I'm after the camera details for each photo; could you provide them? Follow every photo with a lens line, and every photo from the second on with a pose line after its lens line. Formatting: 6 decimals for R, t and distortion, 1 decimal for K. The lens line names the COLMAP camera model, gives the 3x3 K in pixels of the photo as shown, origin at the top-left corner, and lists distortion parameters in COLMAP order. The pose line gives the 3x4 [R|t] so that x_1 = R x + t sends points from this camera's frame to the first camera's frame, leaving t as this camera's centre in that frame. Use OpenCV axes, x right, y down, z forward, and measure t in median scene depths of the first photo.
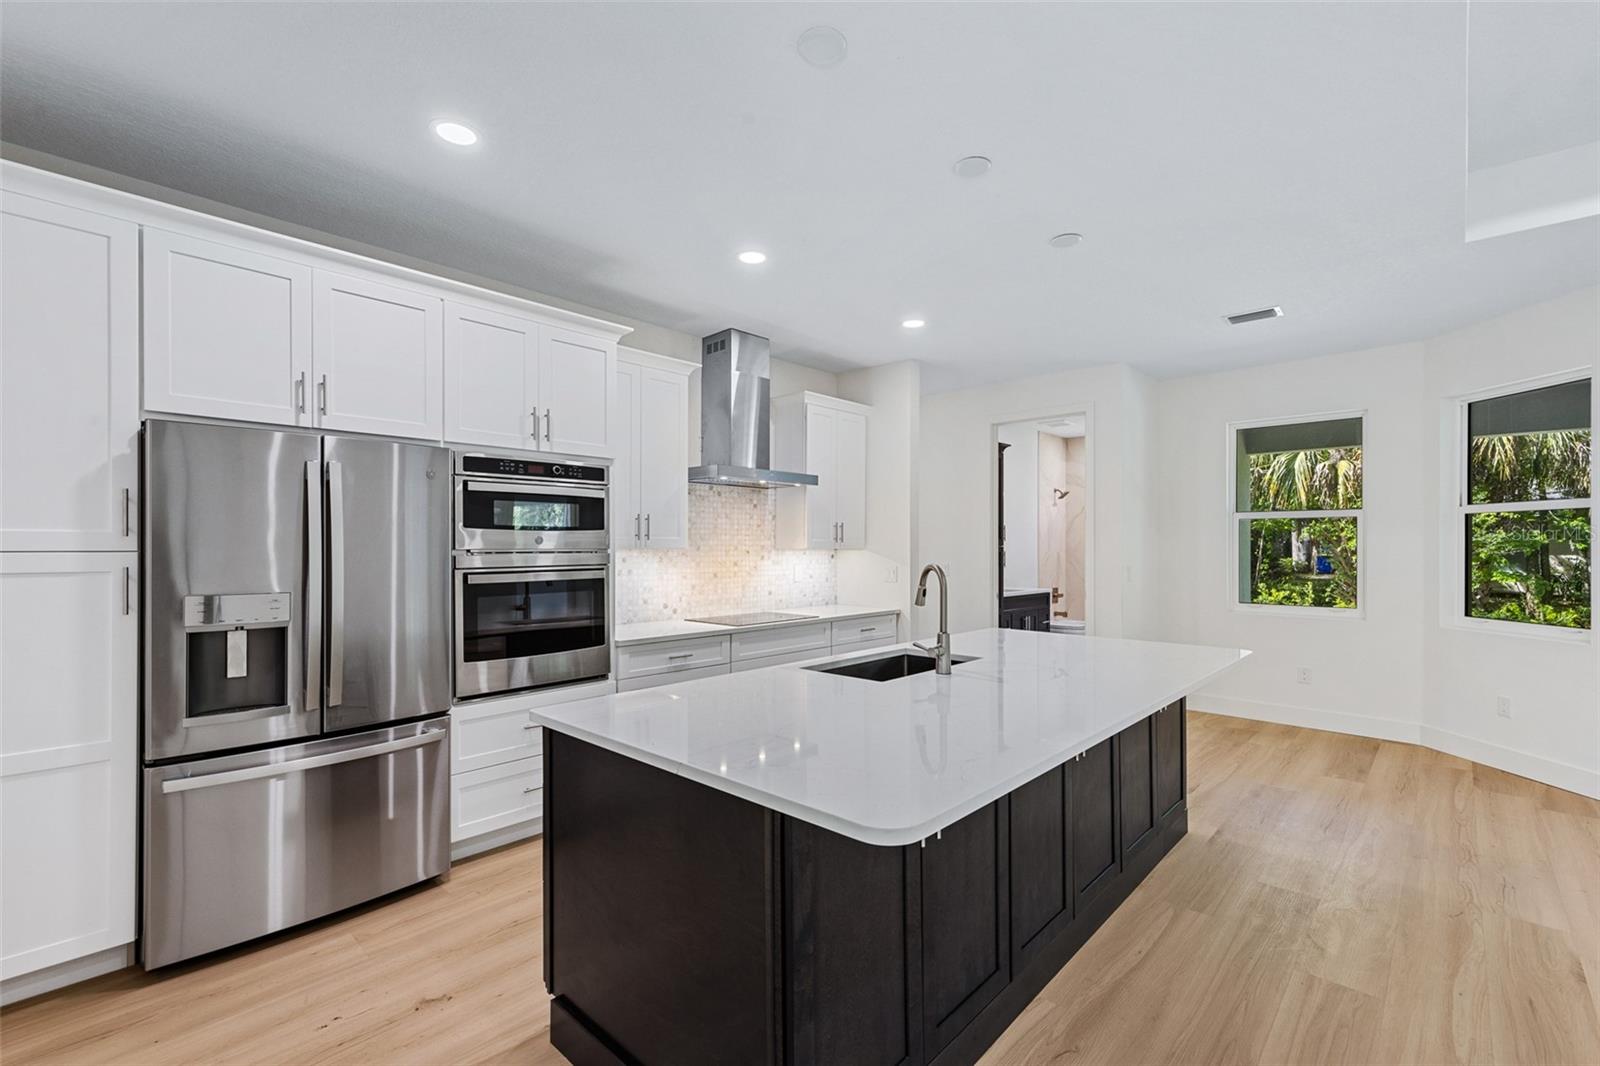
lens RADIAL K [[664.2, 0, 789.2], [0, 664.2, 542.5], [0, 0, 1]] dist [-0.003333, 0.000716]
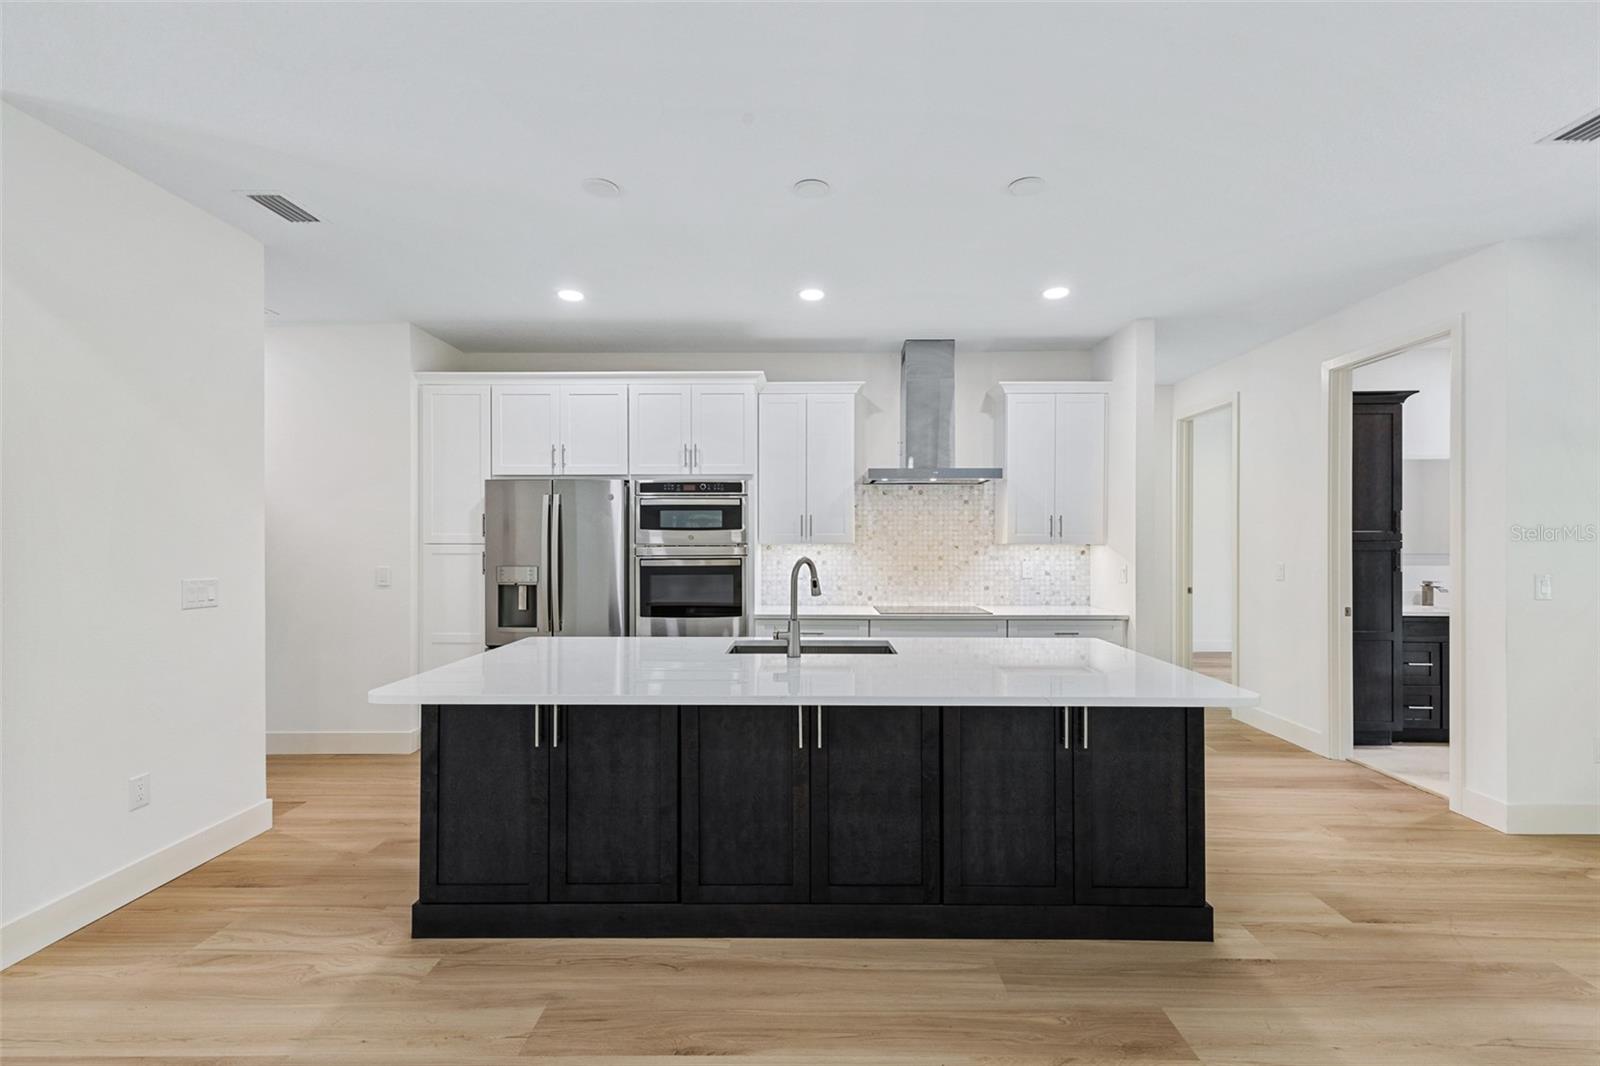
lens RADIAL K [[664.2, 0, 816.1], [0, 664.2, 534.9], [0, 0, 1]] dist [-0.003333, 0.000716]
pose [[0.699212, -0.005839, -0.714891, 0.775109], [0.004175, 0.999983, -0.004084, -0.001606], [0.714902, -0.000129, 0.699224, 0.185092]]
